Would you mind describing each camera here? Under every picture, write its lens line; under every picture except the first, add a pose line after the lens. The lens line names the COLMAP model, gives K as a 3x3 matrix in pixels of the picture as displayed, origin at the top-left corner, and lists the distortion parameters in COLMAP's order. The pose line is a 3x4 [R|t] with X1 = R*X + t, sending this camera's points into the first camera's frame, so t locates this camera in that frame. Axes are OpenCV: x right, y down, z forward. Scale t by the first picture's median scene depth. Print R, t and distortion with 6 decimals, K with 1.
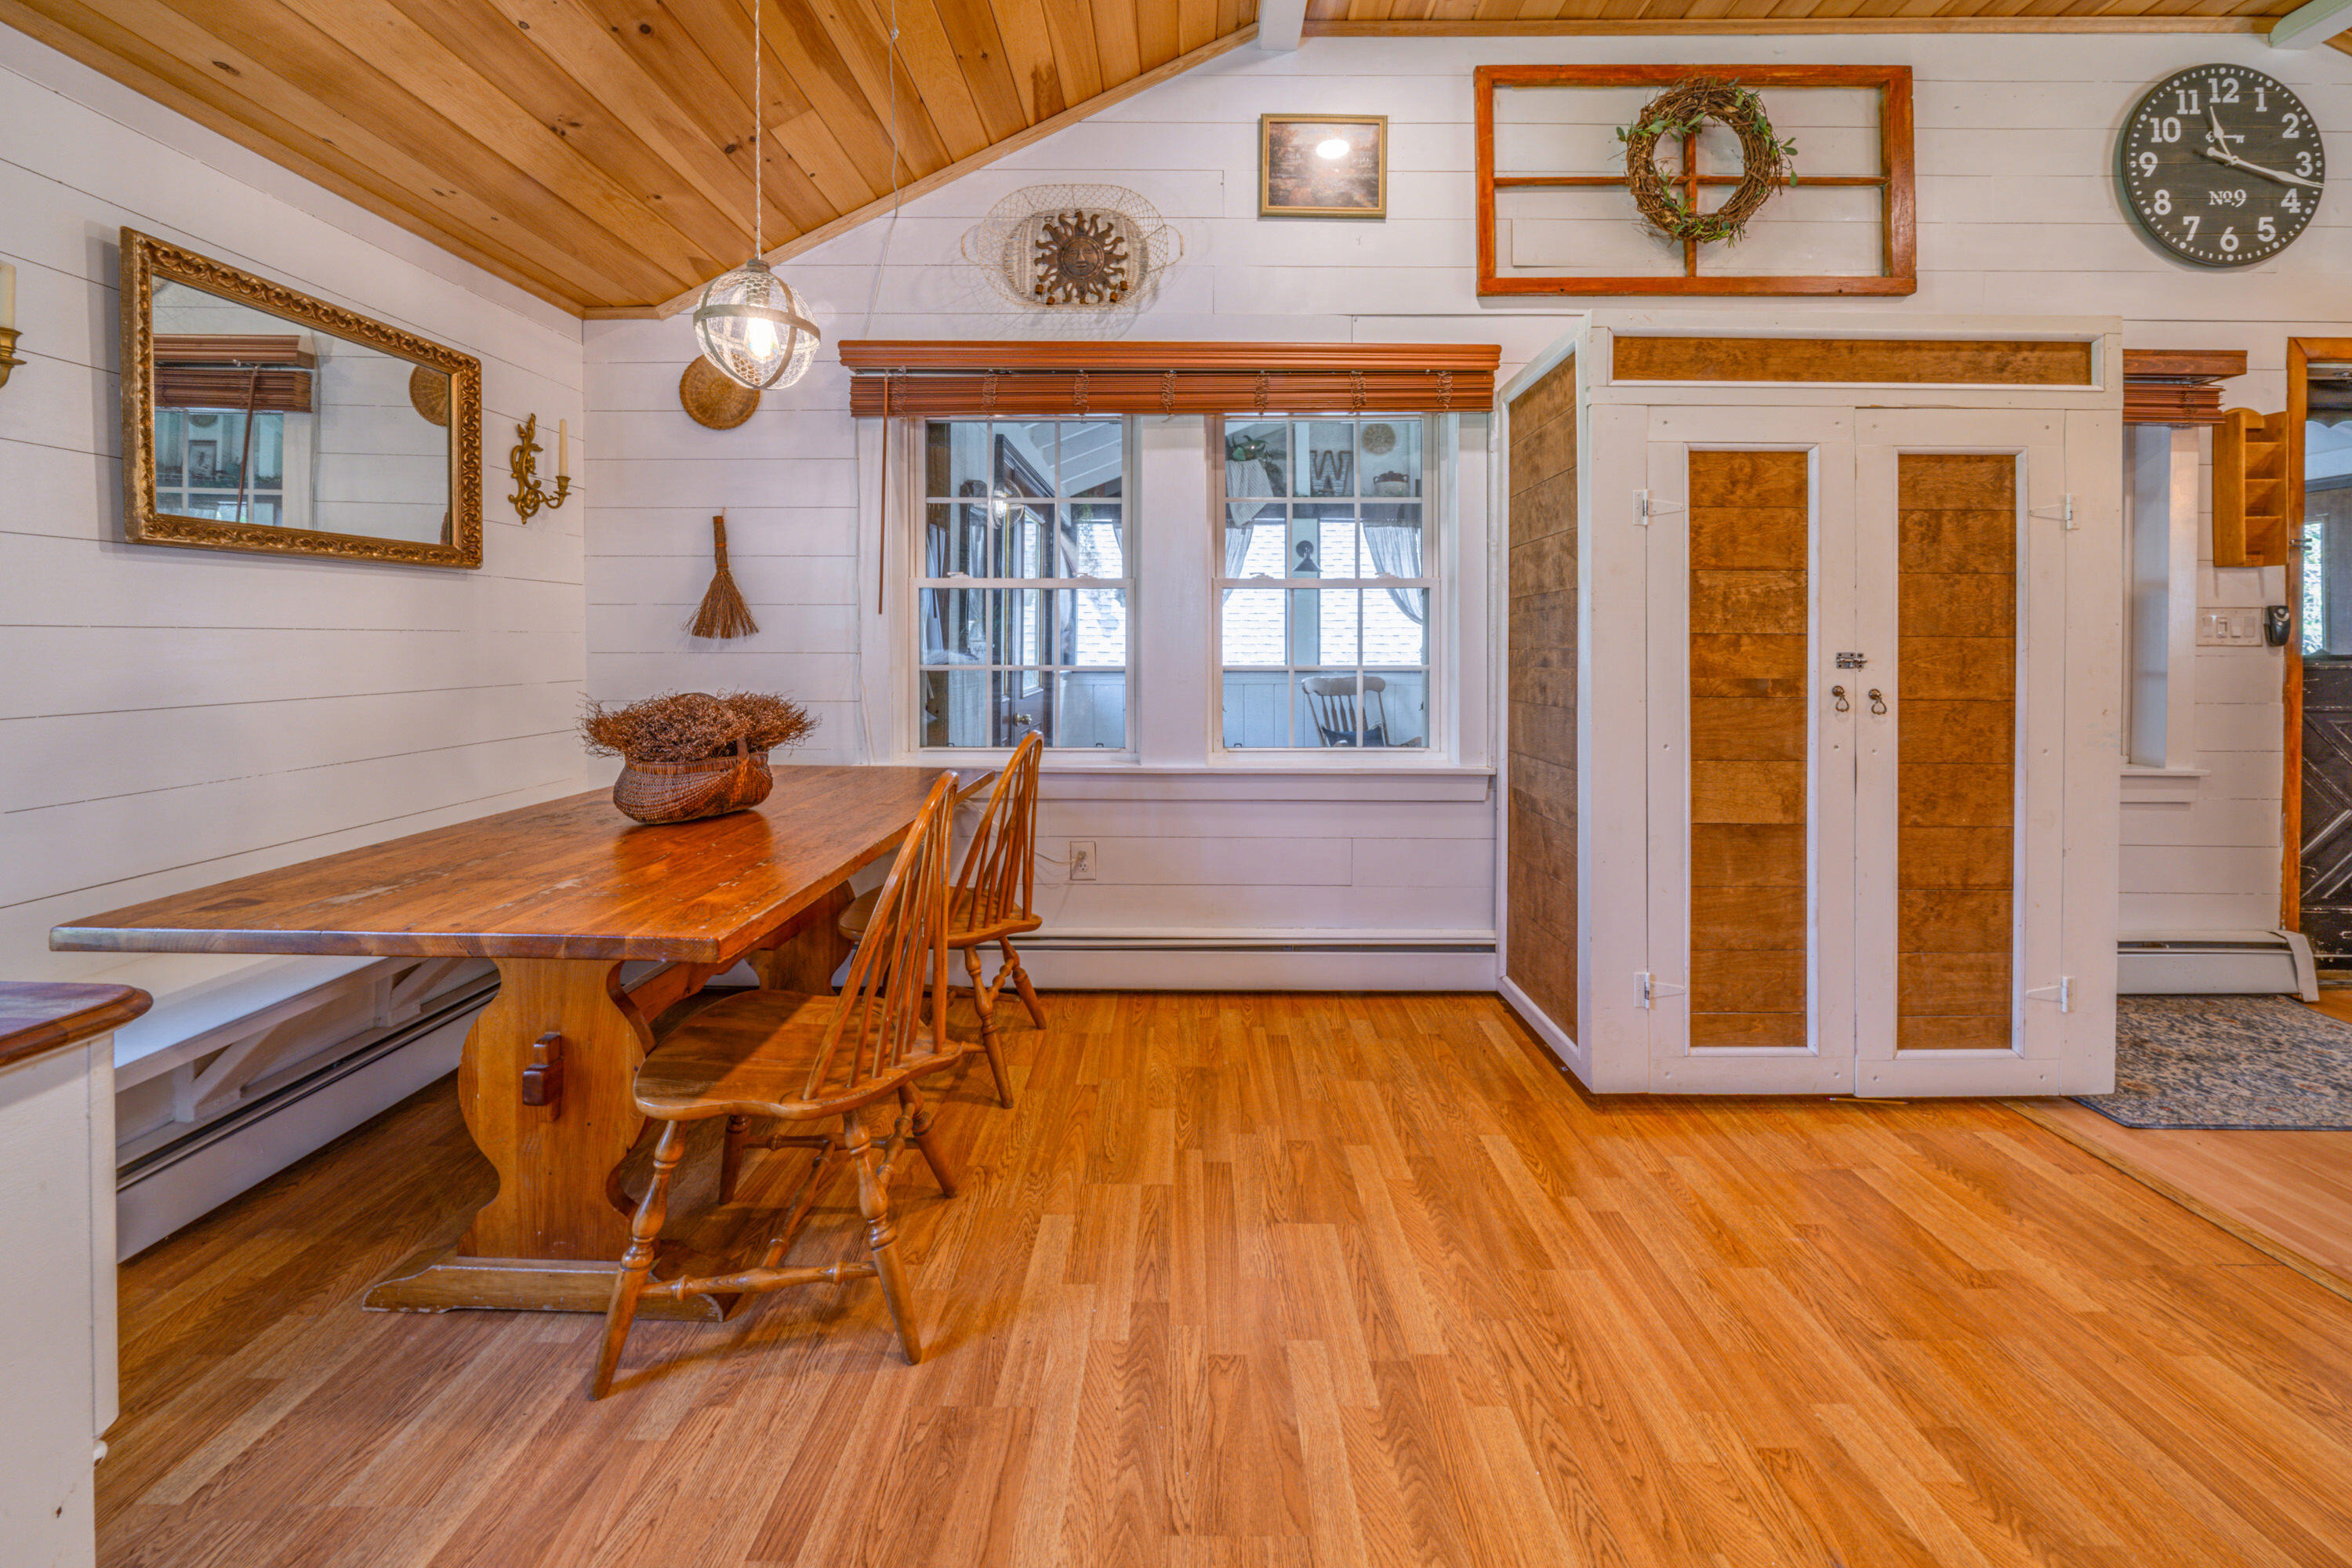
lens RADIAL K [[878.9, 0, 1182.4], [0, 878.9, 634.9], [0, 0, 1]] dist [-0.015387, 0.001121]
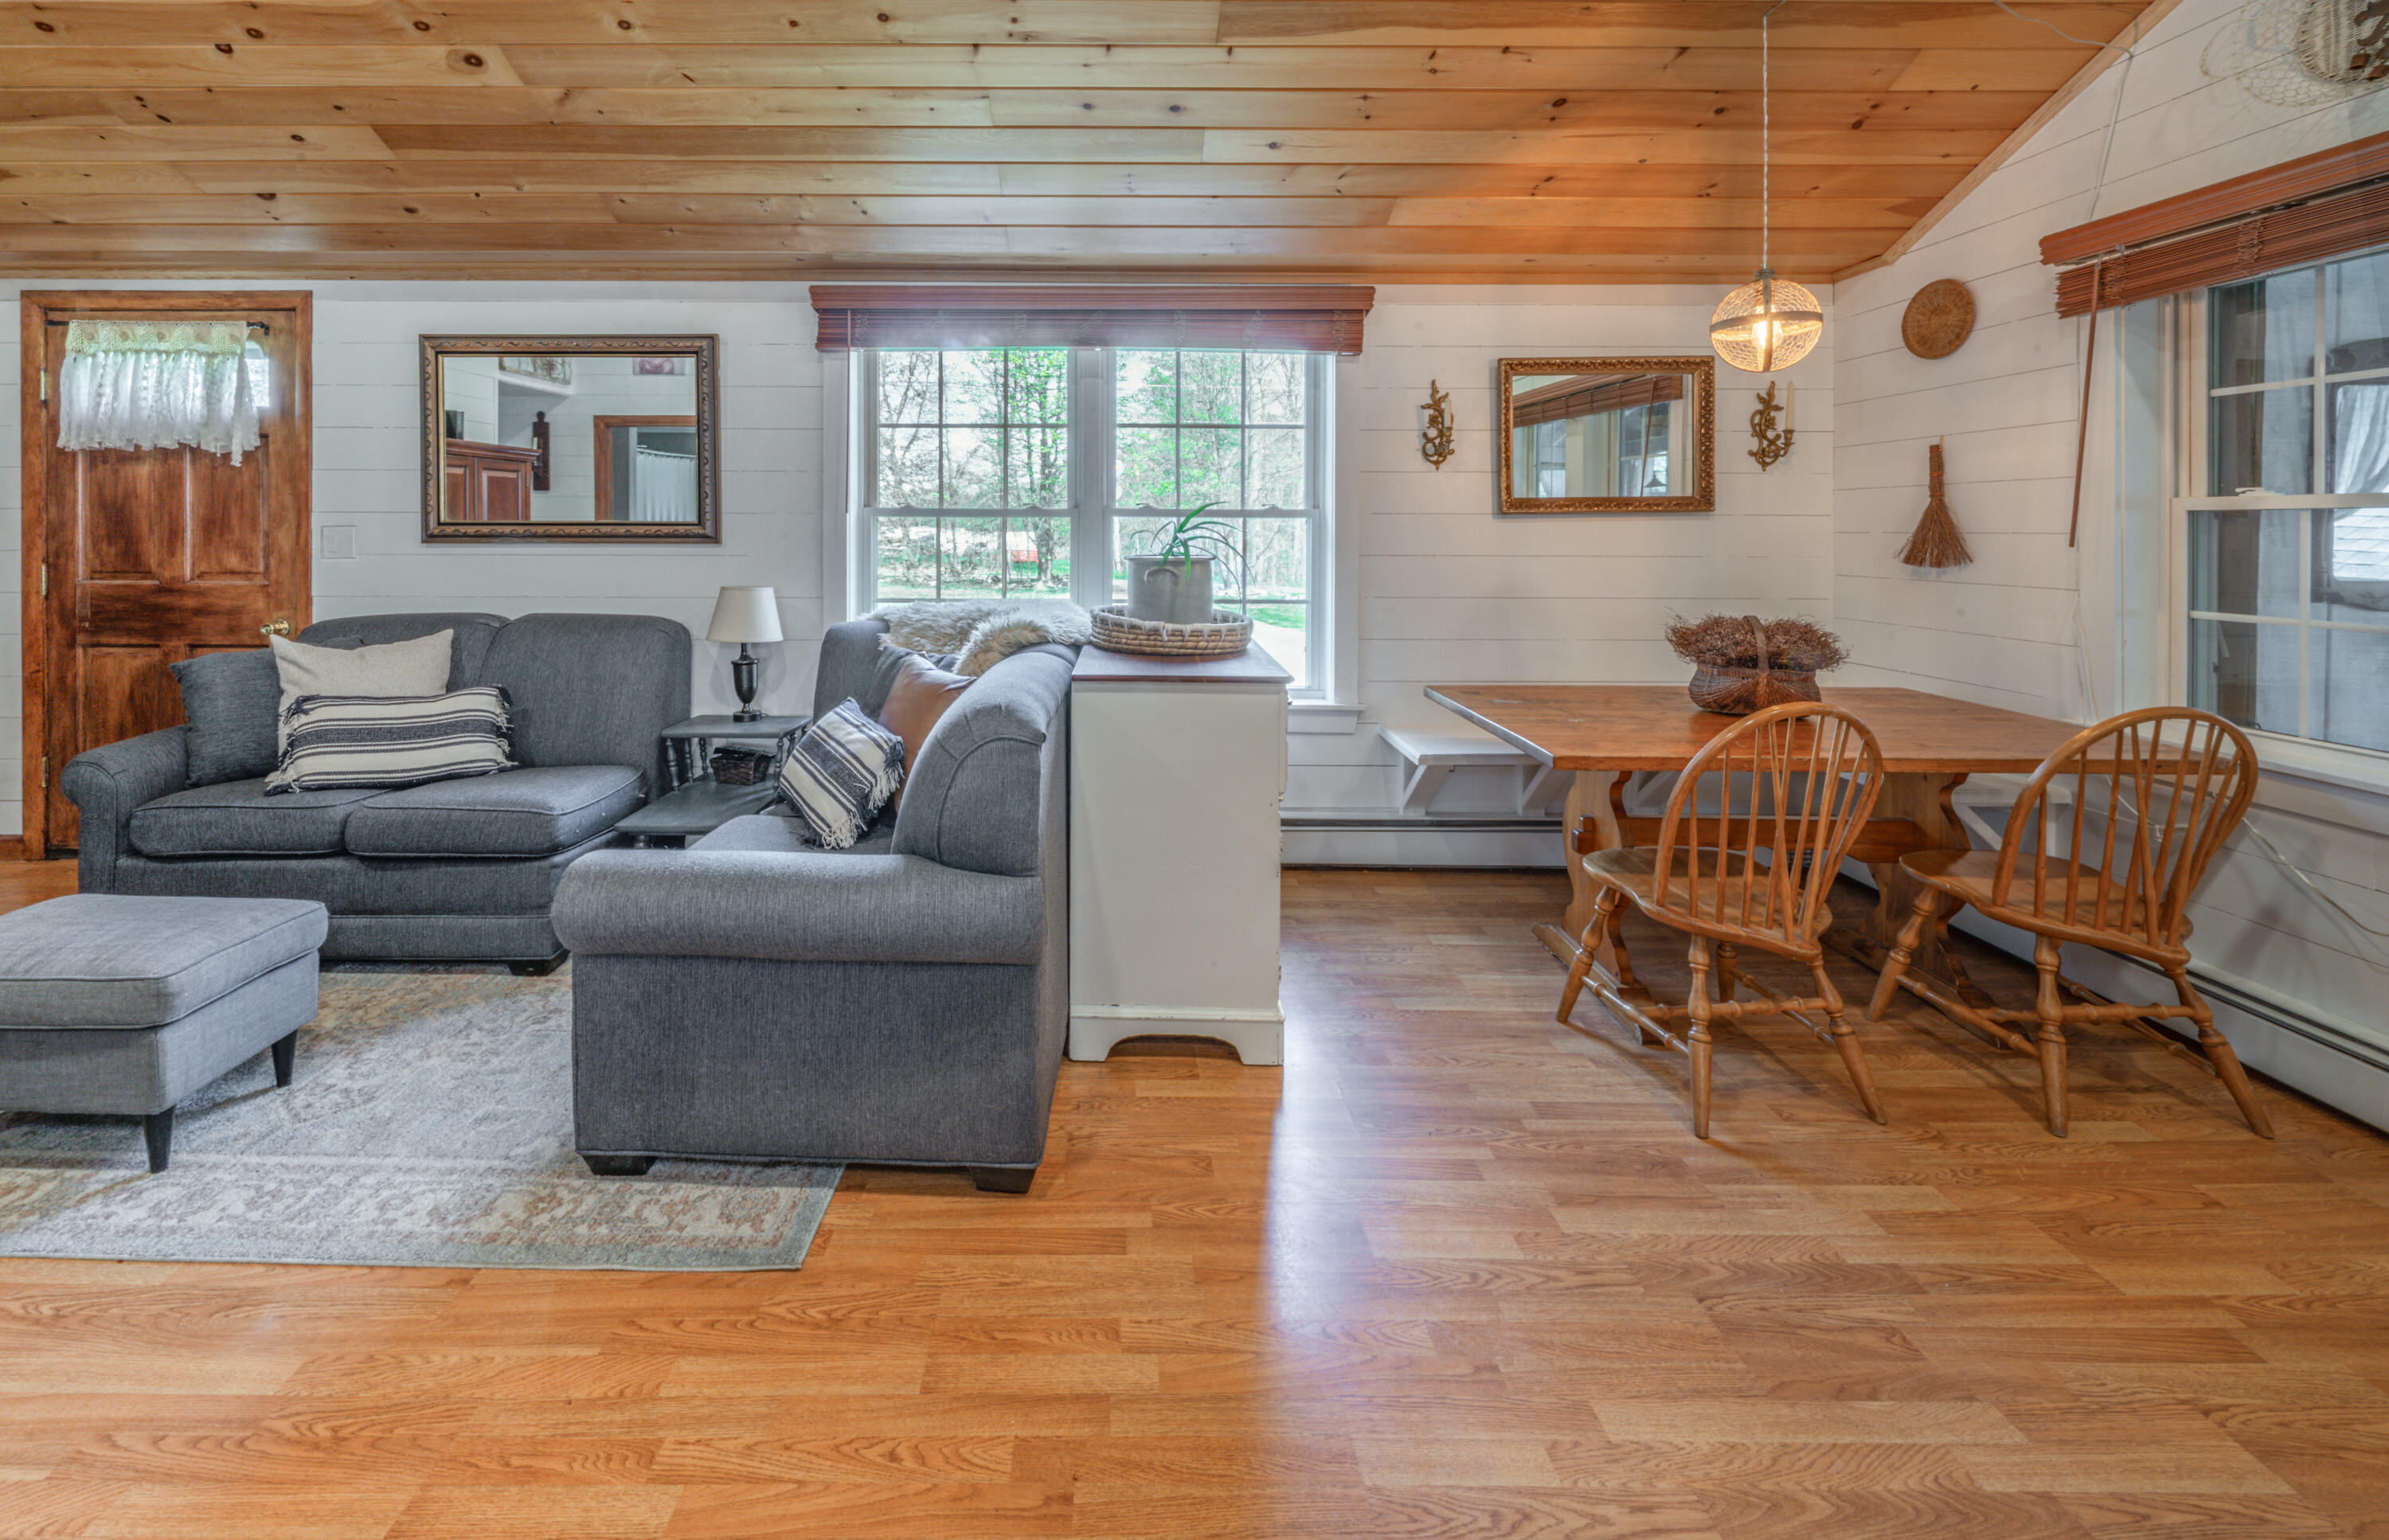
lens RADIAL K [[939.7, 0, 1114.3], [0, 939.7, 540.2], [0, 0, 1]] dist [-0.000983, -0.000786]
pose [[0.009111, 0.009836, -0.999910, 0.548703], [0.000664, 0.999951, 0.009843, -0.039905], [0.999958, -0.000754, 0.009104, 0.052258]]
